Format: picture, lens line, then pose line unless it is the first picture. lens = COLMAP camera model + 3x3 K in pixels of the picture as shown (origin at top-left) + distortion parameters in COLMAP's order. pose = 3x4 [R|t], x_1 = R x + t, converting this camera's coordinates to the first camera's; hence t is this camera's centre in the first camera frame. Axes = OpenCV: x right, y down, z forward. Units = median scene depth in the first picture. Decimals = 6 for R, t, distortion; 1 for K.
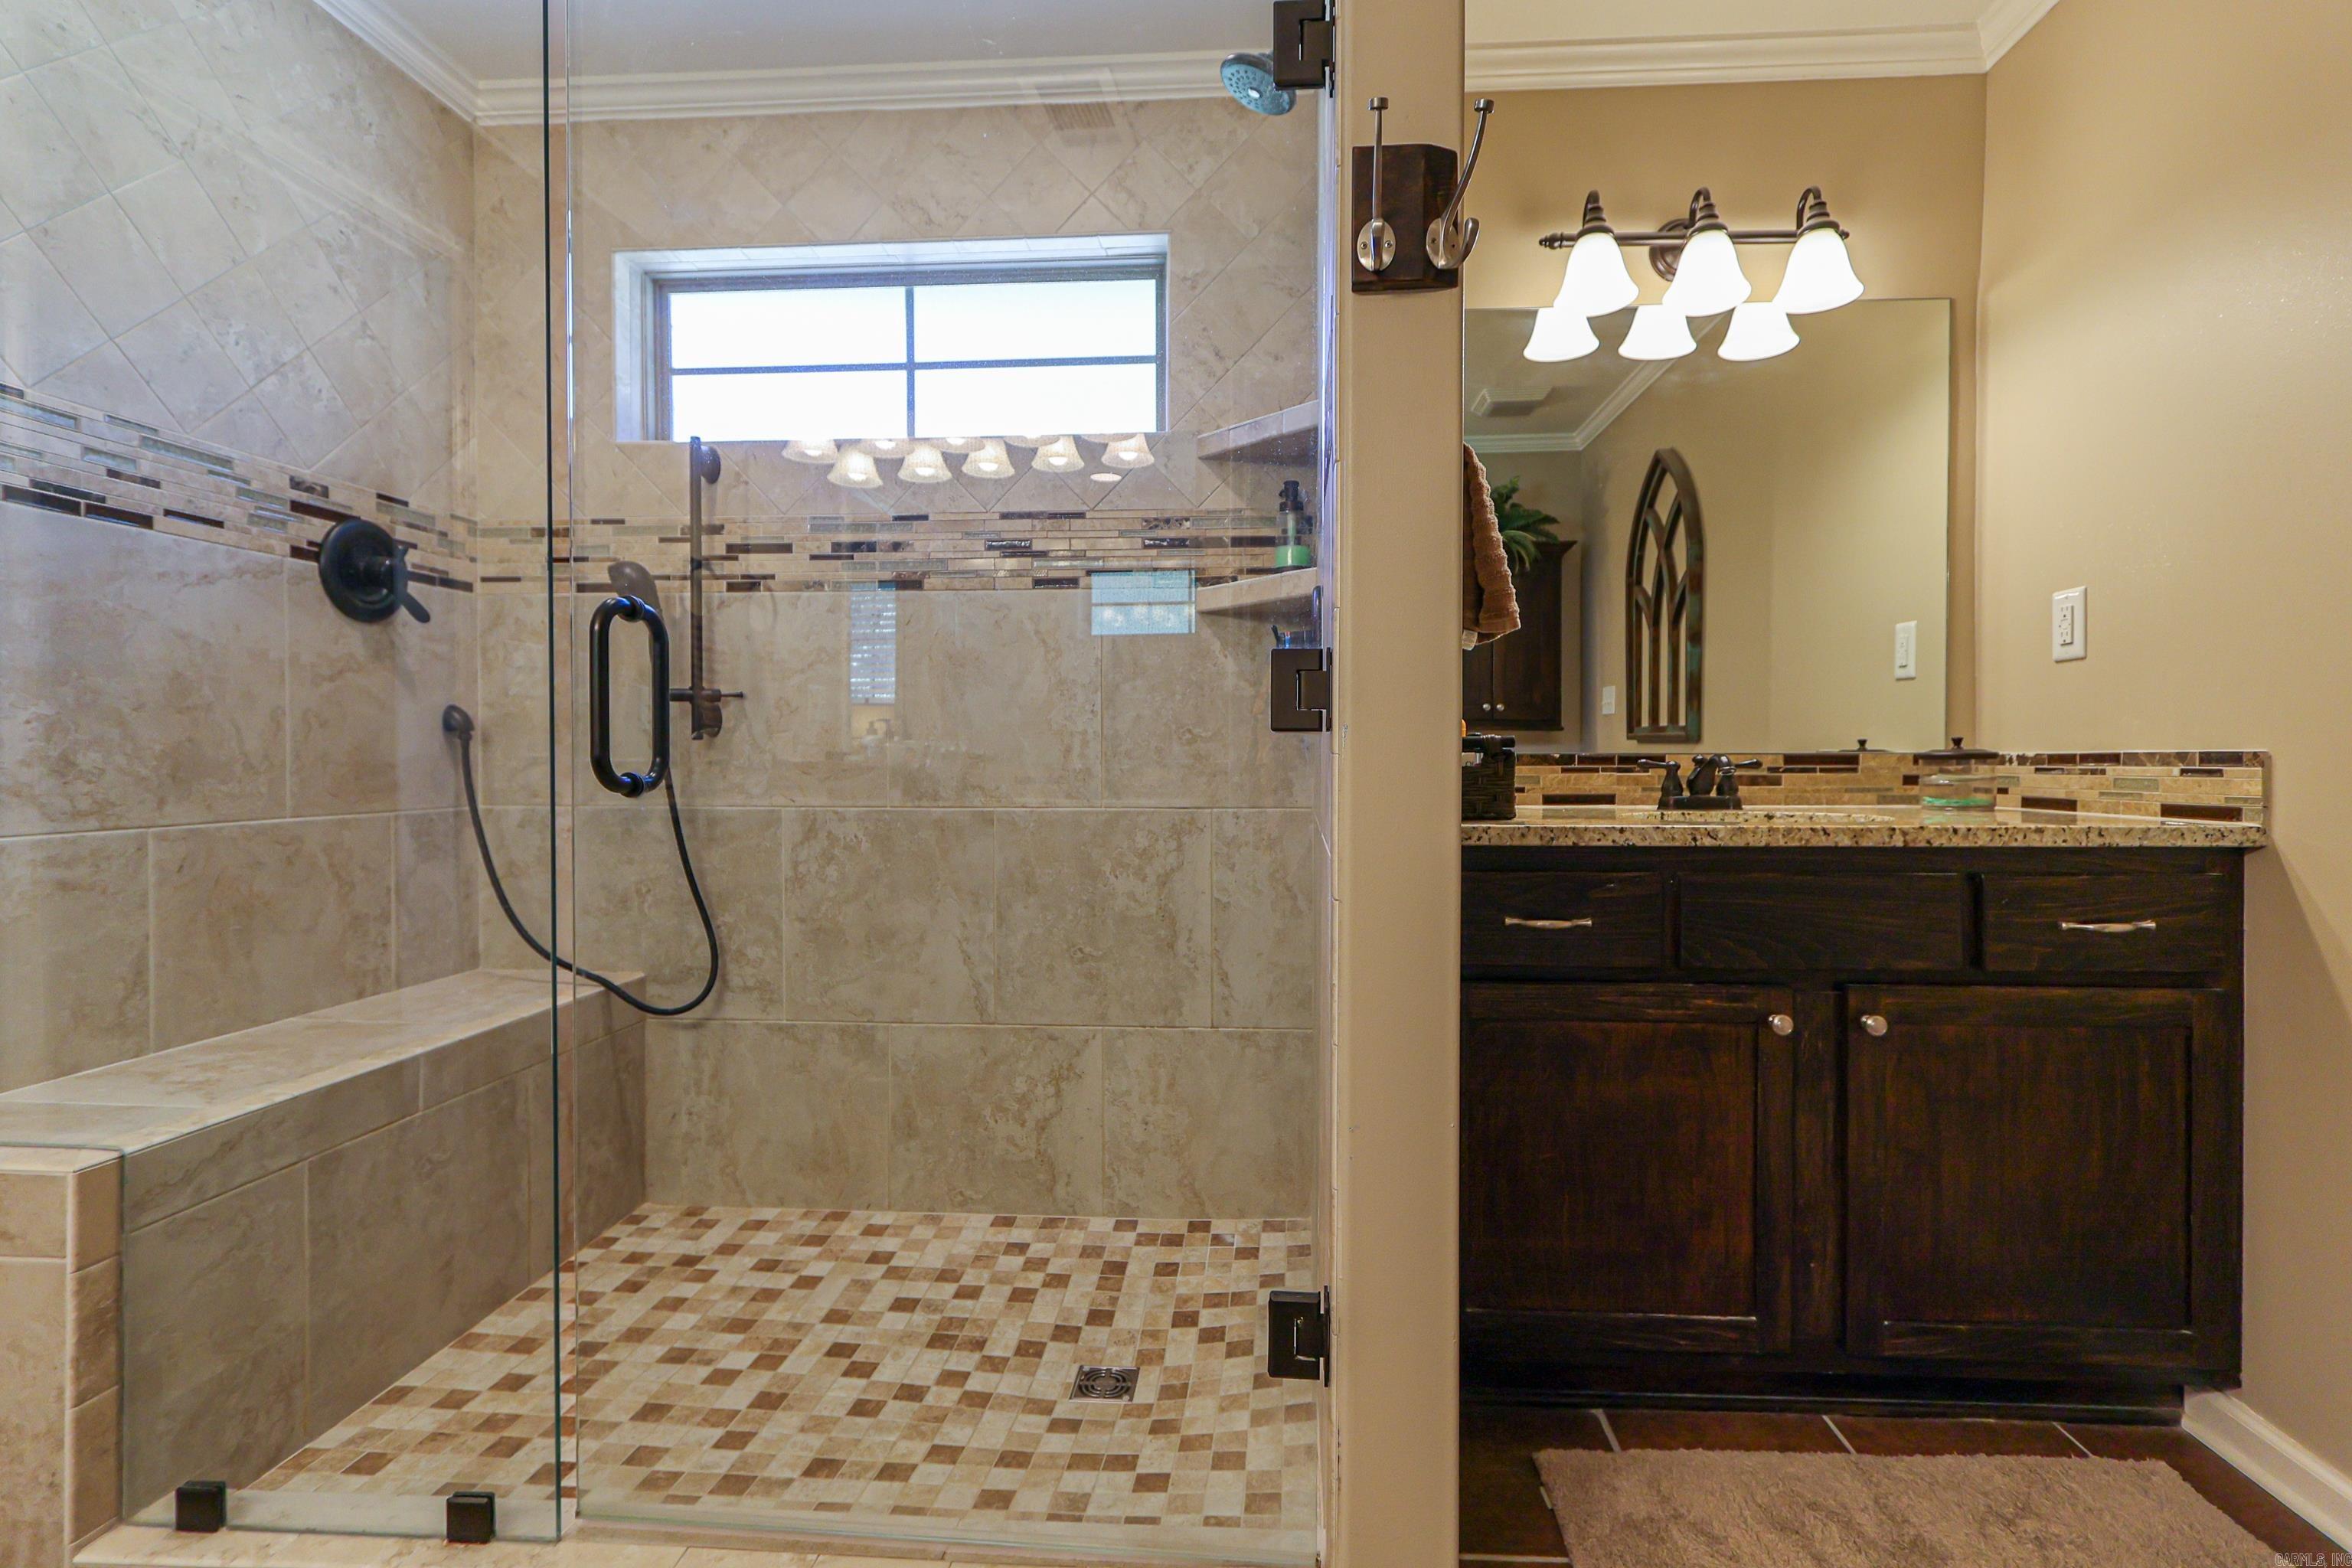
lens RADIAL K [[1077.8, 0, 1187.5], [0, 1077.8, 775.0], [0, 0, 1]] dist [-0.004495, 0.002488]
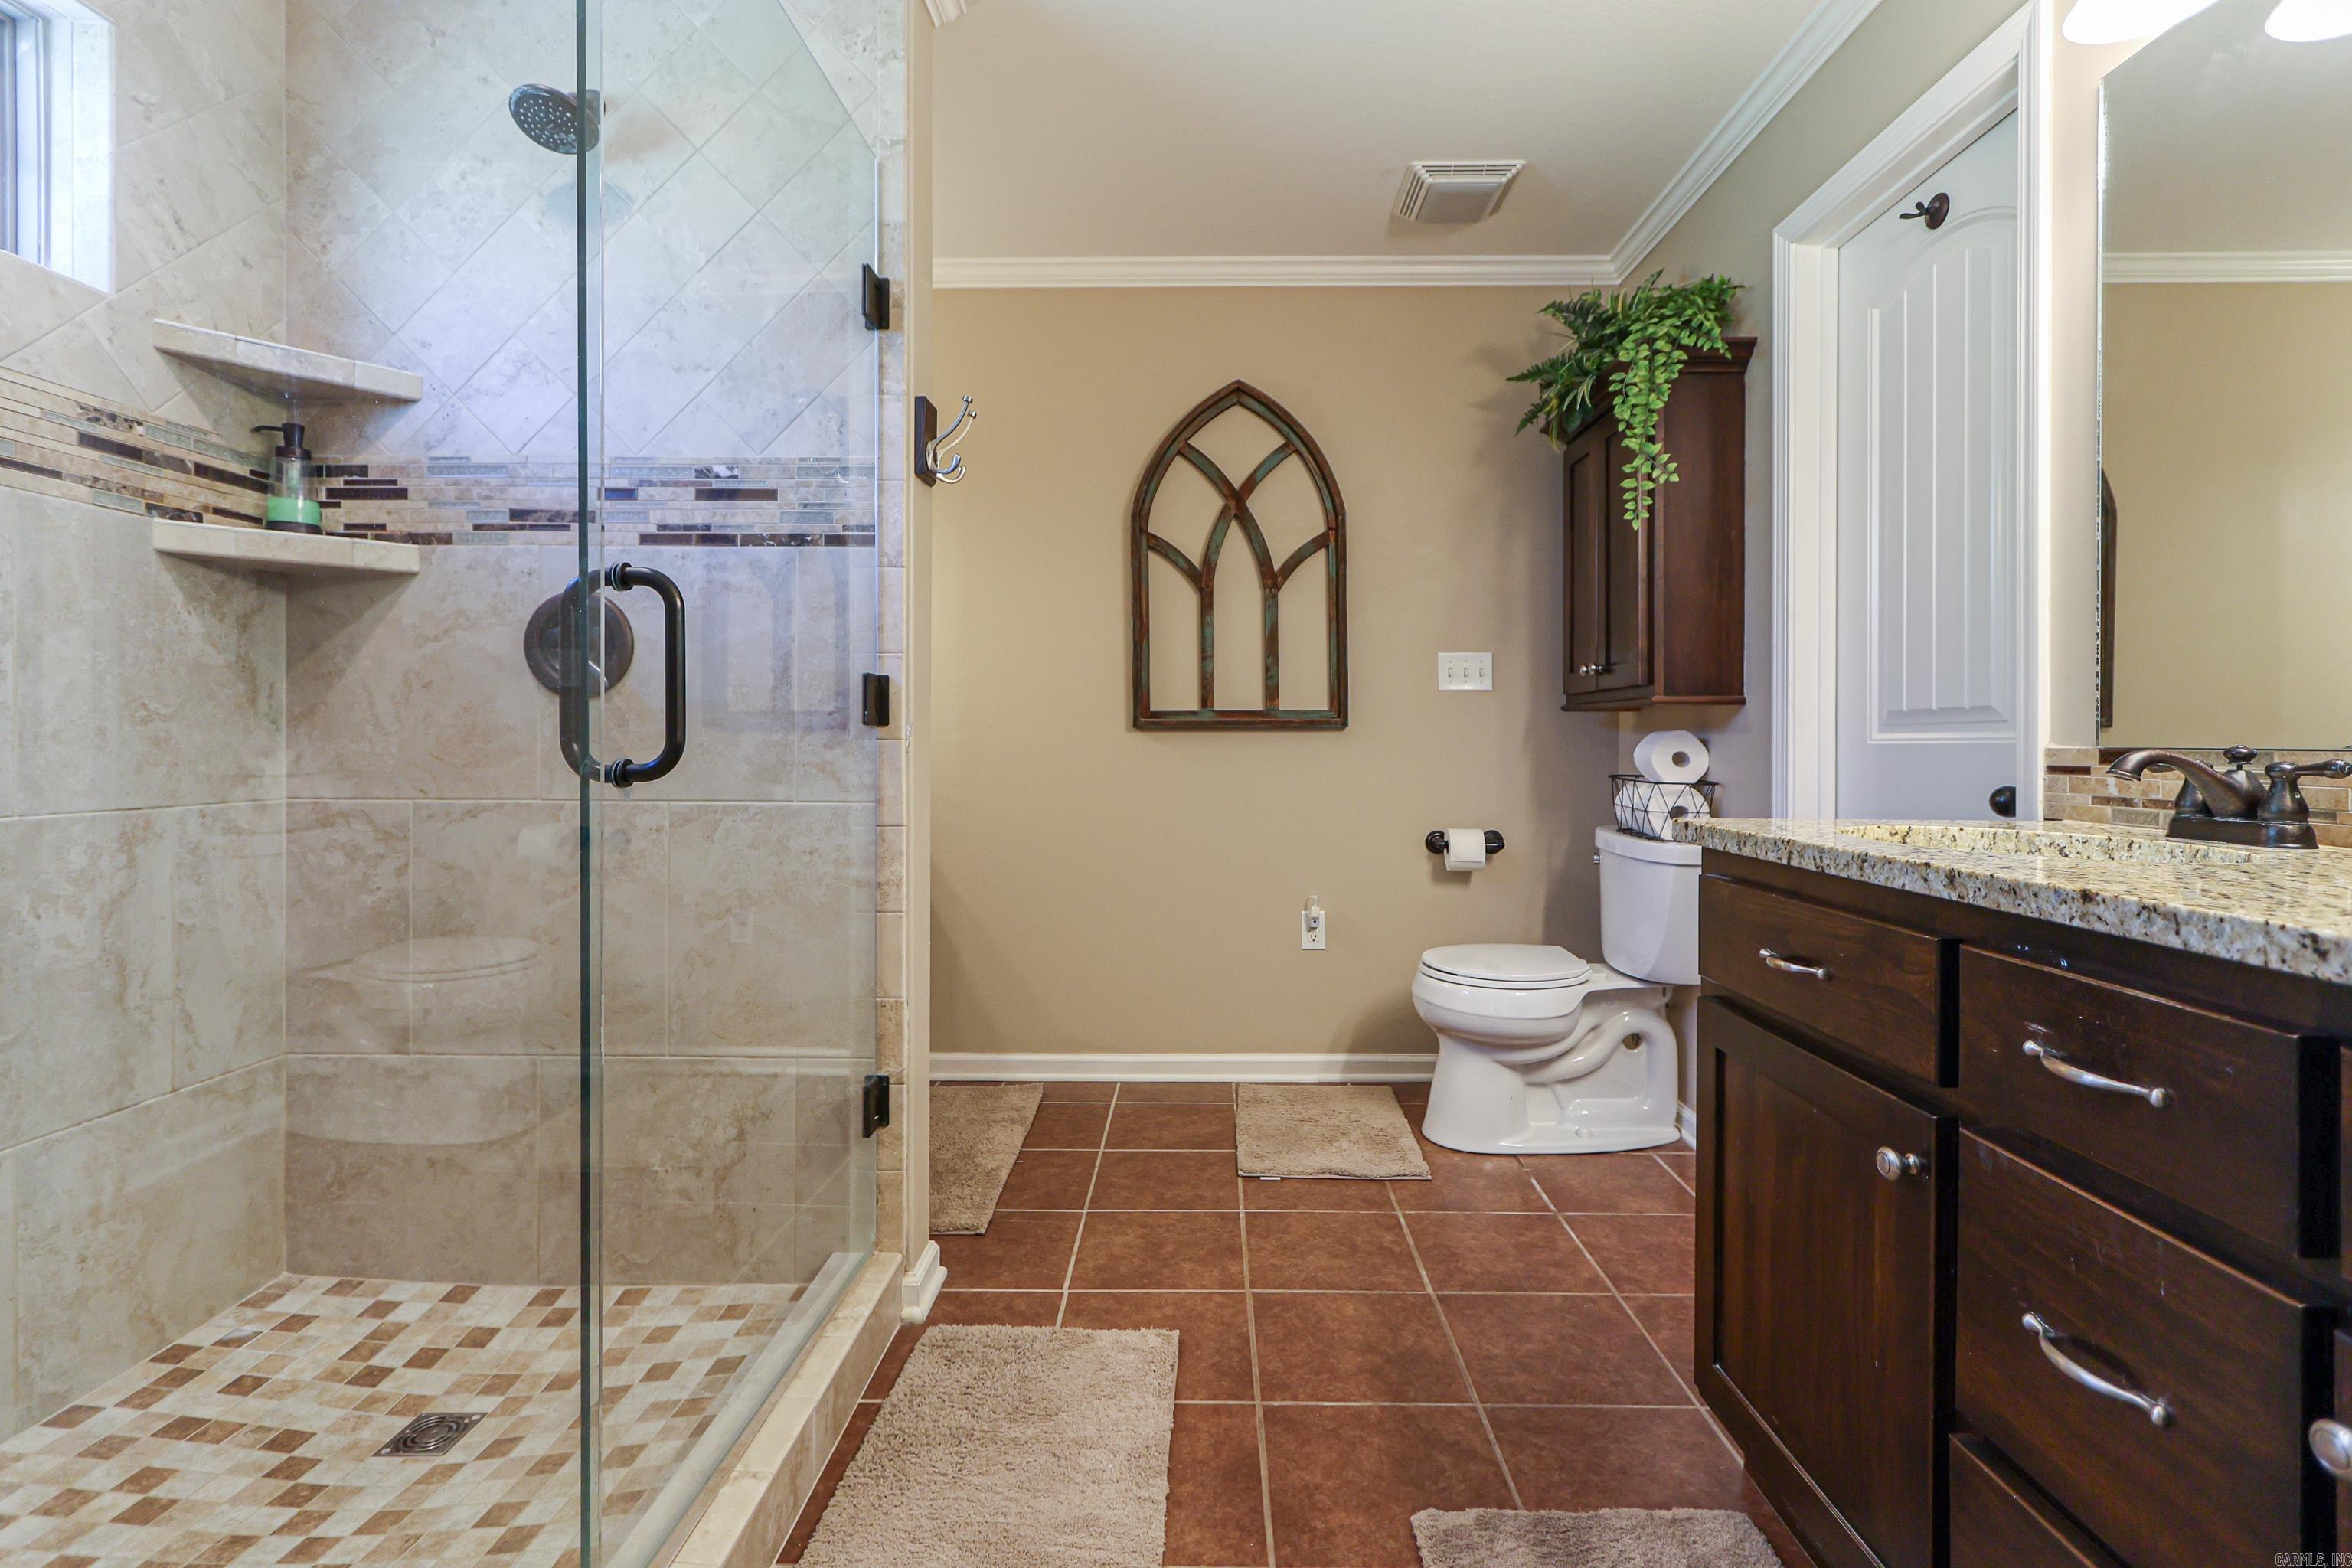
lens RADIAL K [[1077.8, 0, 1180.7], [0, 1077.8, 743.9], [0, 0, 1]] dist [-0.004495, 0.002488]
pose [[-0.039586, -0.002168, 0.999214, -0.779220], [0.012944, 0.999913, 0.002682, -0.007043], [-0.999132, 0.013040, -0.039554, 0.310574]]
